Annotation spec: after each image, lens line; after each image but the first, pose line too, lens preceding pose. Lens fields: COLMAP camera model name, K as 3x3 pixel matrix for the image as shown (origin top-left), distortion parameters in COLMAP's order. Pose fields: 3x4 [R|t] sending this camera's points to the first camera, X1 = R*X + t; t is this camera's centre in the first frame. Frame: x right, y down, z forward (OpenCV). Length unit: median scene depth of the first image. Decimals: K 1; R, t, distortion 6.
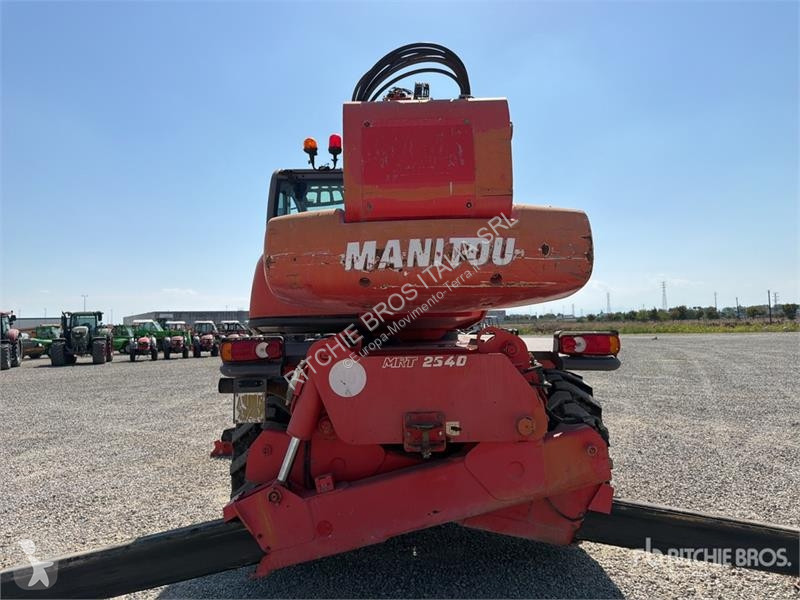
lens RADIAL K [[569.4, 0, 400.0], [0, 569.4, 300.0], [0, 0, 1]] dist [0.110542, -0.152256]
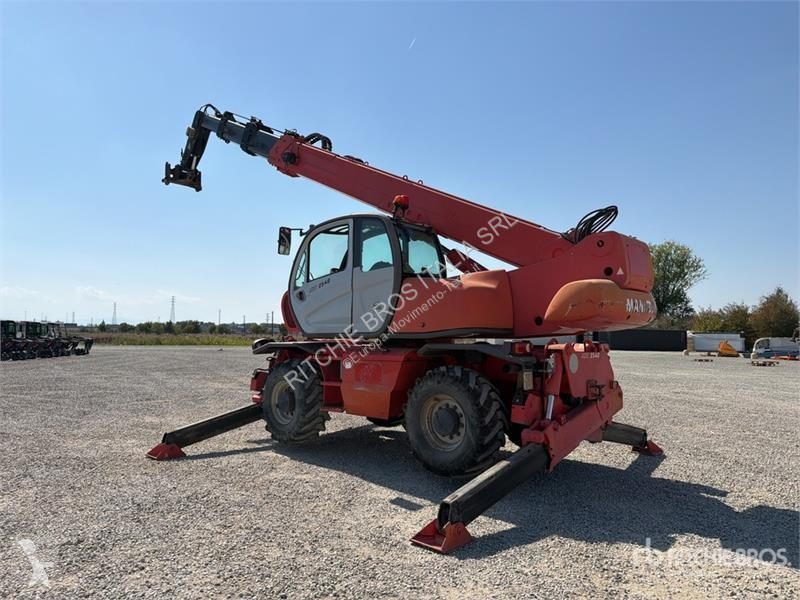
lens RADIAL K [[567.3, 0, 396.1], [0, 567.3, 300.6], [0, 0, 1]] dist [0.063792, -0.080124]
pose [[0.681926, 0.079365, 0.727103, -1.931154], [-0.064504, 0.996748, -0.048301, 0.058540], [-0.728572, -0.013964, 0.684827, 0.122784]]
